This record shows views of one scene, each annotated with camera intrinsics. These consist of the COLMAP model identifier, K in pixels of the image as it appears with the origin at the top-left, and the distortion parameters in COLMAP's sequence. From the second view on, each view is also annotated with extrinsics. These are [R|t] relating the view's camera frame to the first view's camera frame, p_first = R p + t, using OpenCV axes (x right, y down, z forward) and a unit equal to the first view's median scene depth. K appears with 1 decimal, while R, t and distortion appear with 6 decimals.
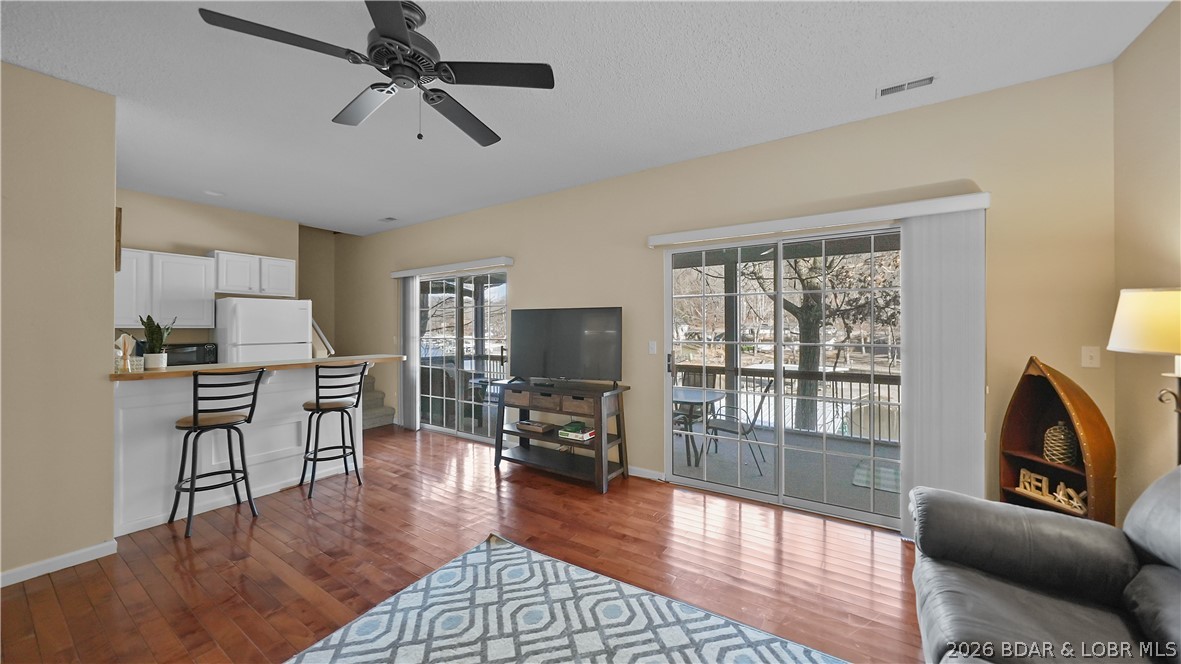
lens RADIAL K [[403.2, 0, 593.1], [0, 403.2, 328.3], [0, 0, 1]] dist [-0.002448, 0.000034]
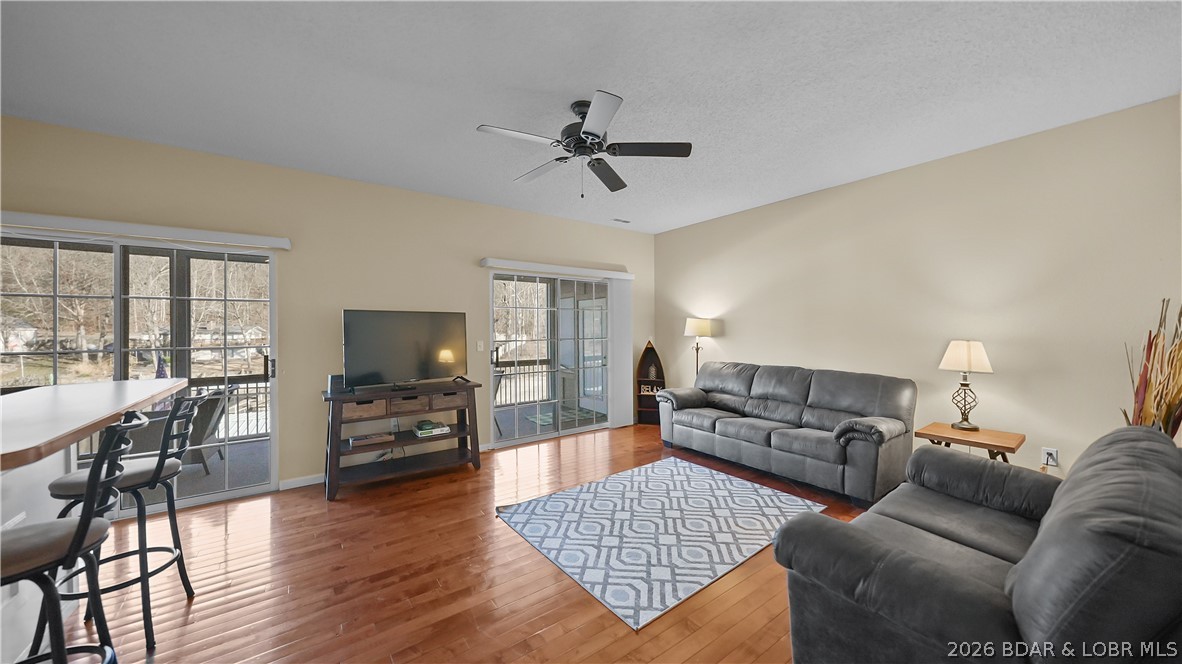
lens RADIAL K [[403.5, 0, 593.6], [0, 403.5, 328.3], [0, 0, 1]] dist [-0.002448, 0.000034]
pose [[0.355941, 0.003836, 0.934500, -0.764194], [0.005286, 0.999967, -0.006118, 0.002895], [-0.934493, 0.007117, 0.355910, 0.200829]]
